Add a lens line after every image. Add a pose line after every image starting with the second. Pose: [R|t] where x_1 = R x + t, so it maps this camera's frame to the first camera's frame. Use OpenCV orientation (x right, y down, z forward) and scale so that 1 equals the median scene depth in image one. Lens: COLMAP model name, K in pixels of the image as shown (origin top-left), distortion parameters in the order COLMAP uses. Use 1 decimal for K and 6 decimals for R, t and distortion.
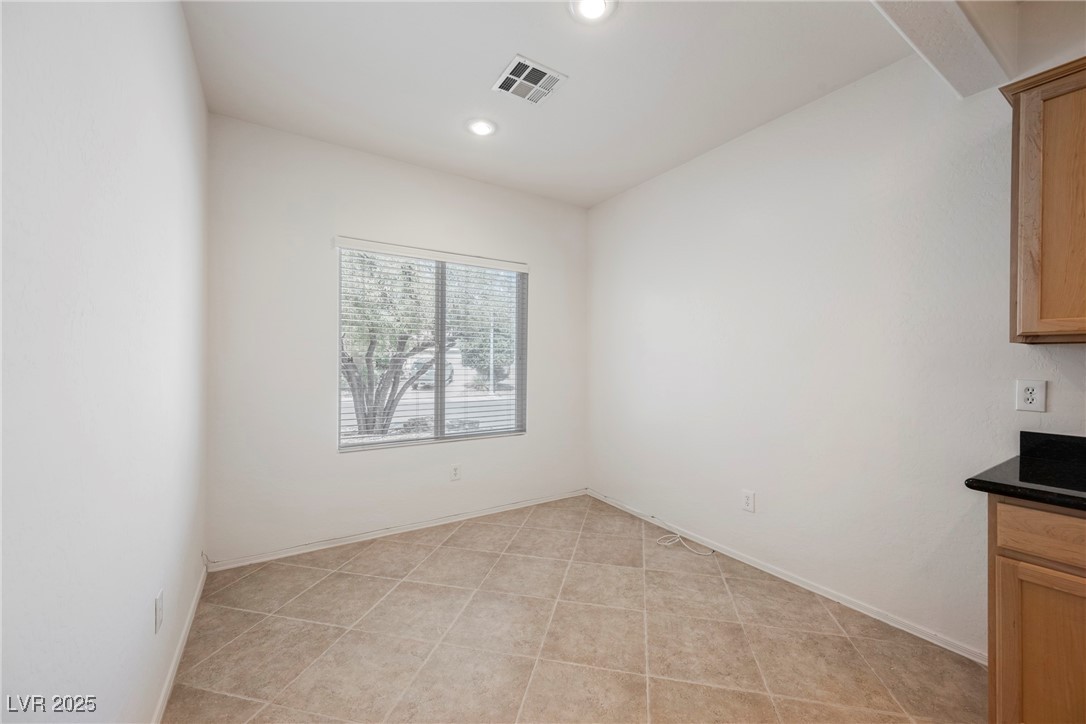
lens RADIAL K [[421.9, 0, 543.0], [0, 421.9, 362.0], [0, 0, 1]] dist [-0.002892, -0.000344]
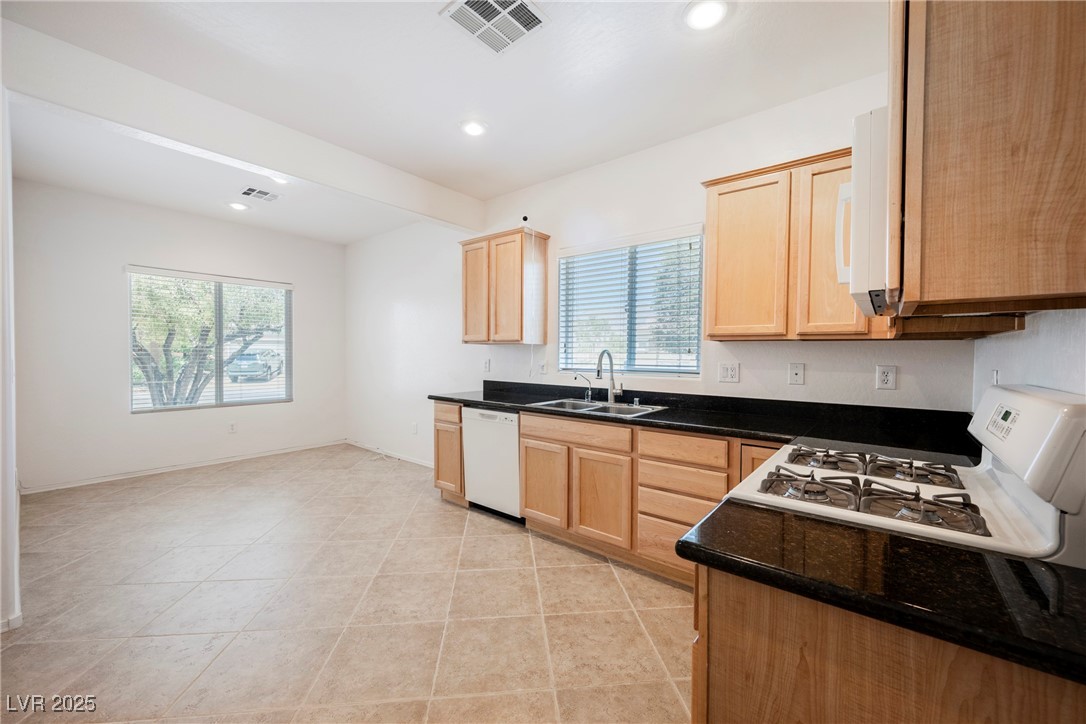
lens RADIAL K [[421.9, 0, 543.0], [0, 421.9, 362.0], [0, 0, 1]] dist [-0.002892, -0.000344]
pose [[0.948041, -0.005713, 0.318097, 0.347170], [-0.000799, 0.999793, 0.020337, 0.006033], [-0.318148, -0.019535, 0.947840, -0.711697]]
